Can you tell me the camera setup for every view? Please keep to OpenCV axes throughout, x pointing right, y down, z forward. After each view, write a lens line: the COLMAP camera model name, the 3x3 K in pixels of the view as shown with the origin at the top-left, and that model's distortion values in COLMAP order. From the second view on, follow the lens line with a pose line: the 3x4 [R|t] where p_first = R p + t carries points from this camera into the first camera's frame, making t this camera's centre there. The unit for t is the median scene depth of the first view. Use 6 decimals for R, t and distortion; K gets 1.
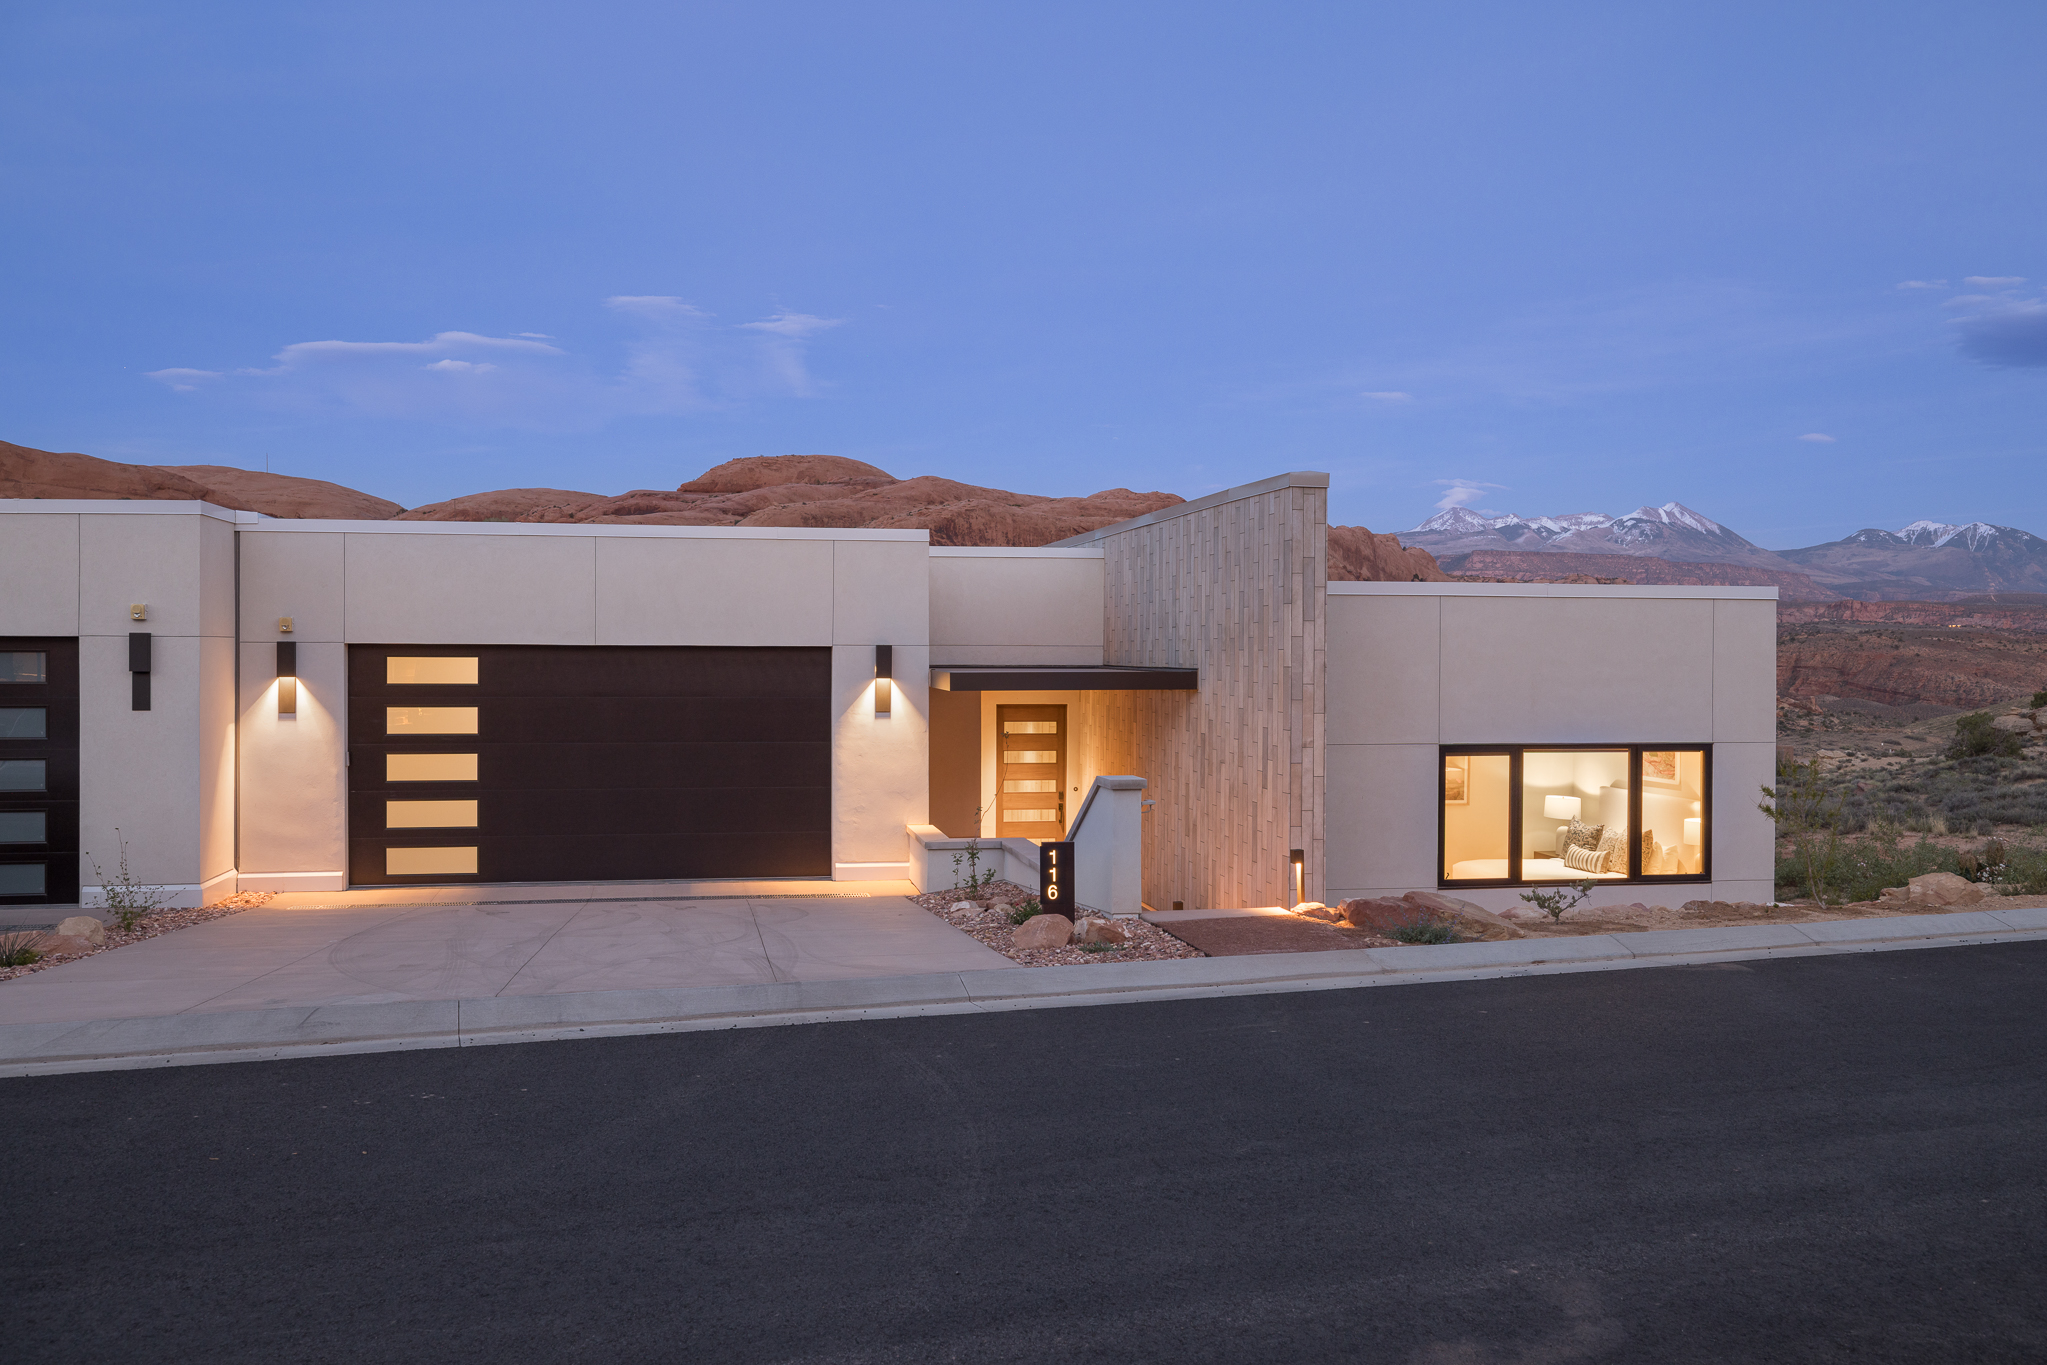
lens RADIAL K [[1714.3, 0, 910.1], [0, 1714.3, 670.2], [0, 0, 1]] dist [0.000102, 0.008976]
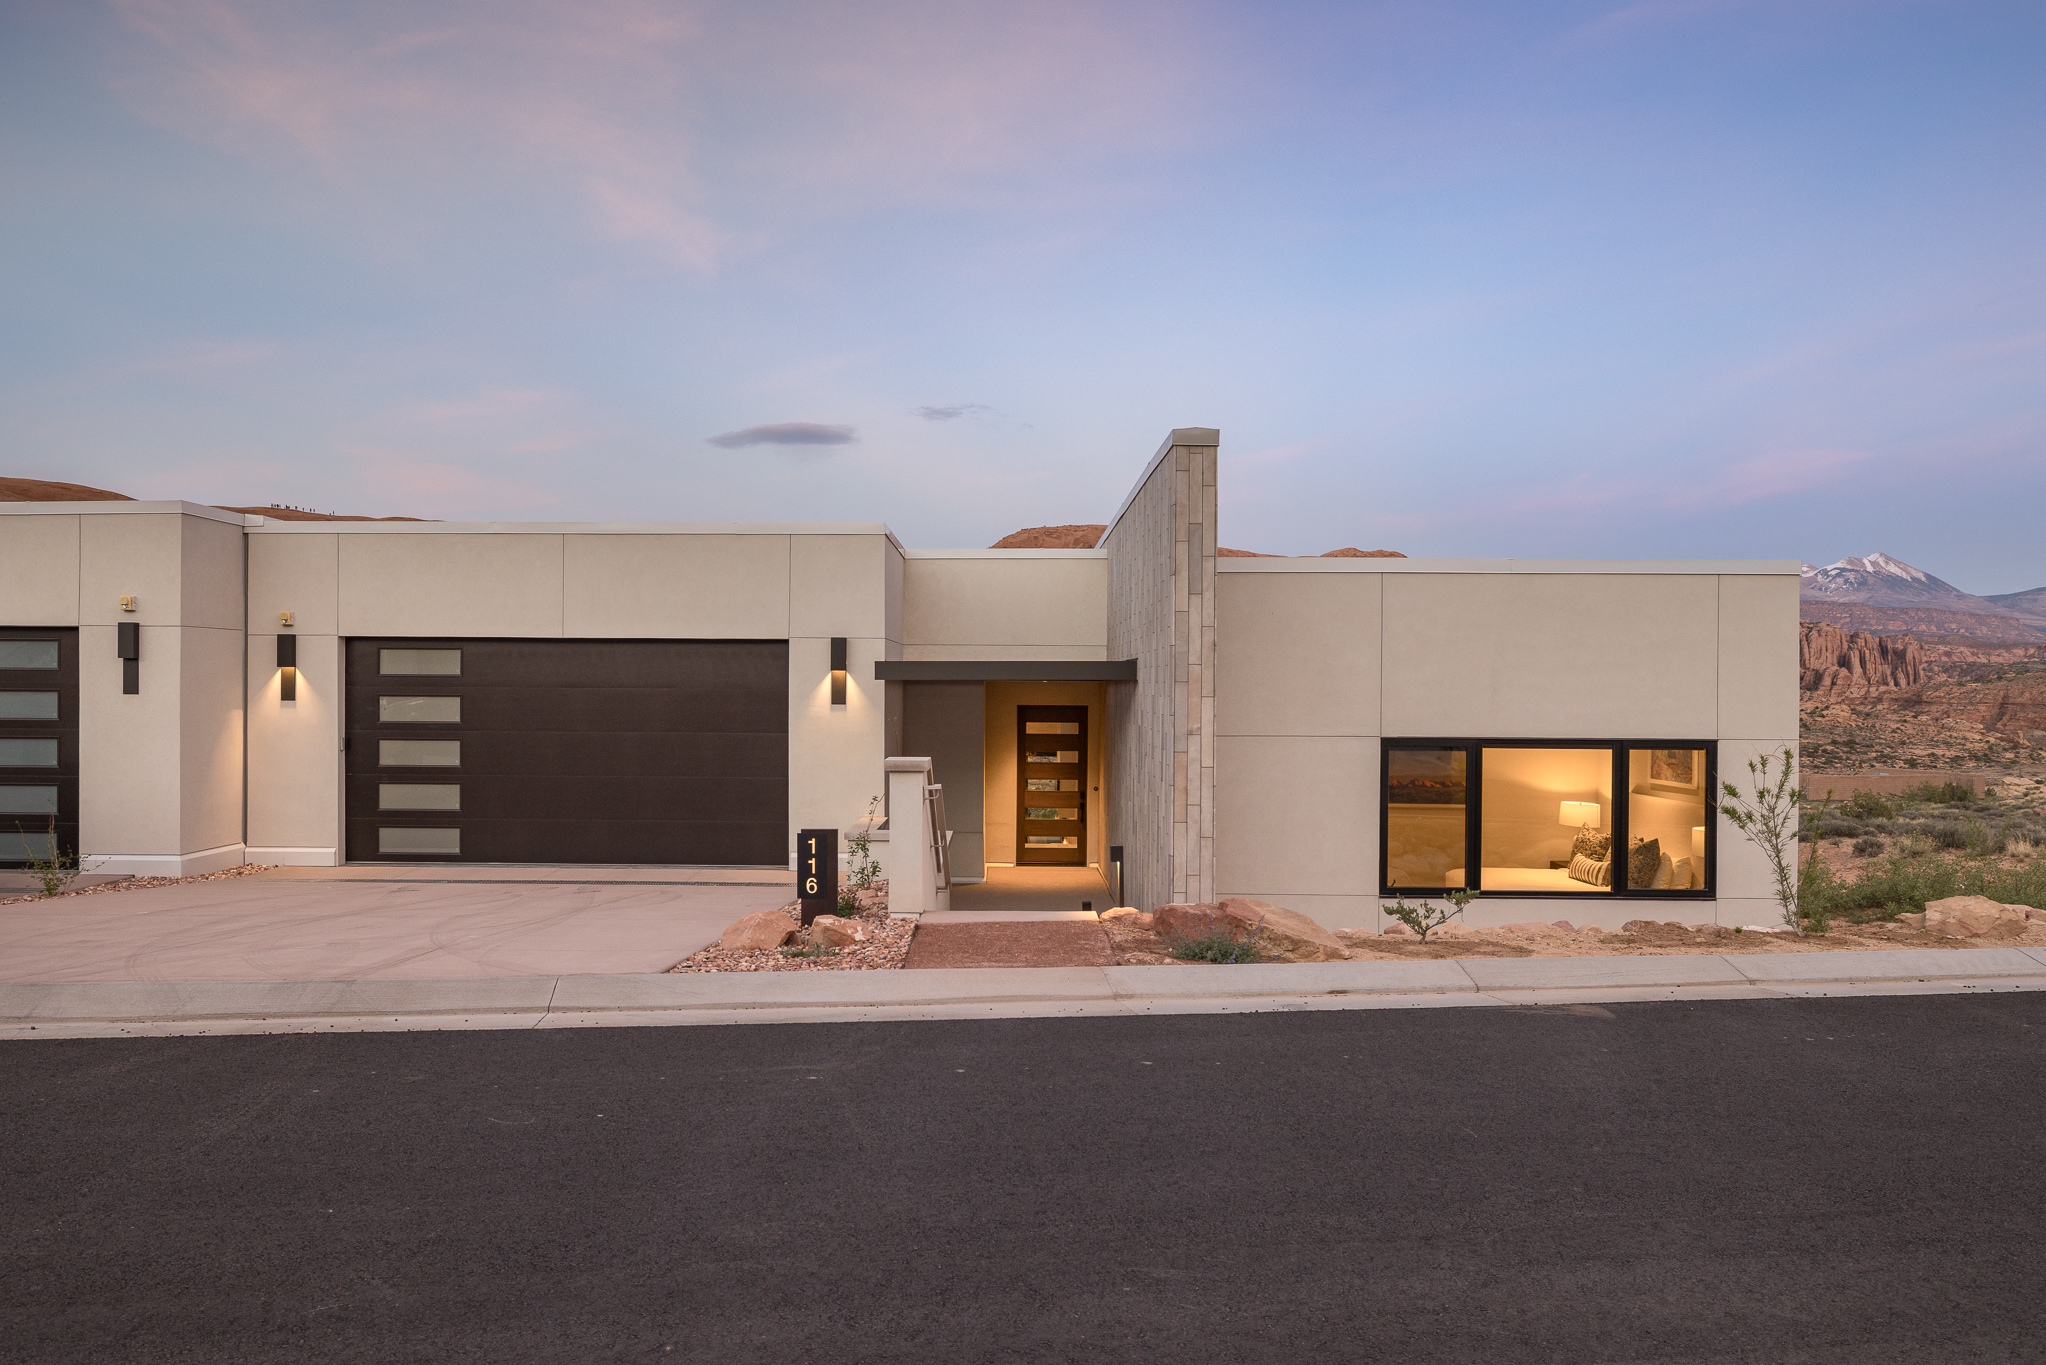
lens RADIAL K [[1392.7, 0, 905.6], [0, 1392.7, 693.5], [0, 0, 1]] dist [-0.005938, 0.007573]
pose [[0.980848, 0.003759, -0.194736, 0.191517], [-0.005292, 0.999959, -0.007353, 0.025123], [0.194701, 0.008242, 0.980828, 0.215813]]
